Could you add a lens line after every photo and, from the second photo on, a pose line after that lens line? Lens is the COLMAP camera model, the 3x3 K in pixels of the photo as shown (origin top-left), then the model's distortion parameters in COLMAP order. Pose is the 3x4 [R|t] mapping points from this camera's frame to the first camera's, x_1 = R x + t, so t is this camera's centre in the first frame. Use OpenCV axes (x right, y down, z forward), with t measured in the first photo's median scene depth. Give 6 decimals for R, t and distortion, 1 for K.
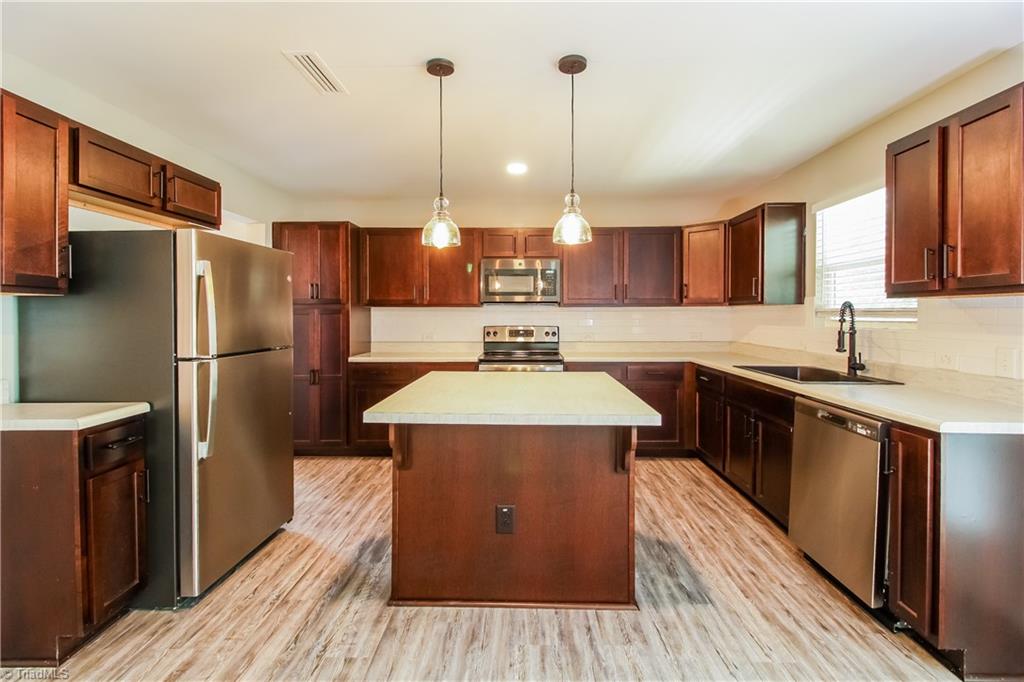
lens RADIAL K [[467.4, 0, 512.8], [0, 467.4, 318.2], [0, 0, 1]] dist [0.001973, 0.000477]
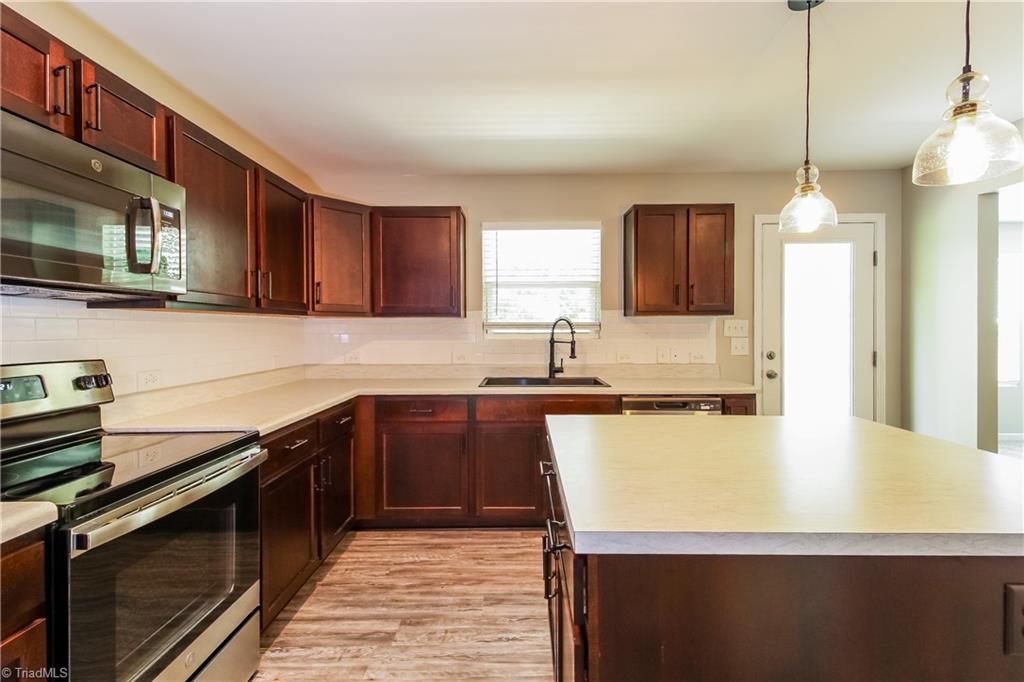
lens RADIAL K [[467.4, 0, 518.6], [0, 467.4, 338.4], [0, 0, 1]] dist [0.001973, 0.000477]
pose [[-0.036243, -0.015390, 0.999224, -0.405092], [0.010537, 0.999820, 0.015781, 0.000604], [-0.999287, 0.011101, -0.036075, 0.986634]]
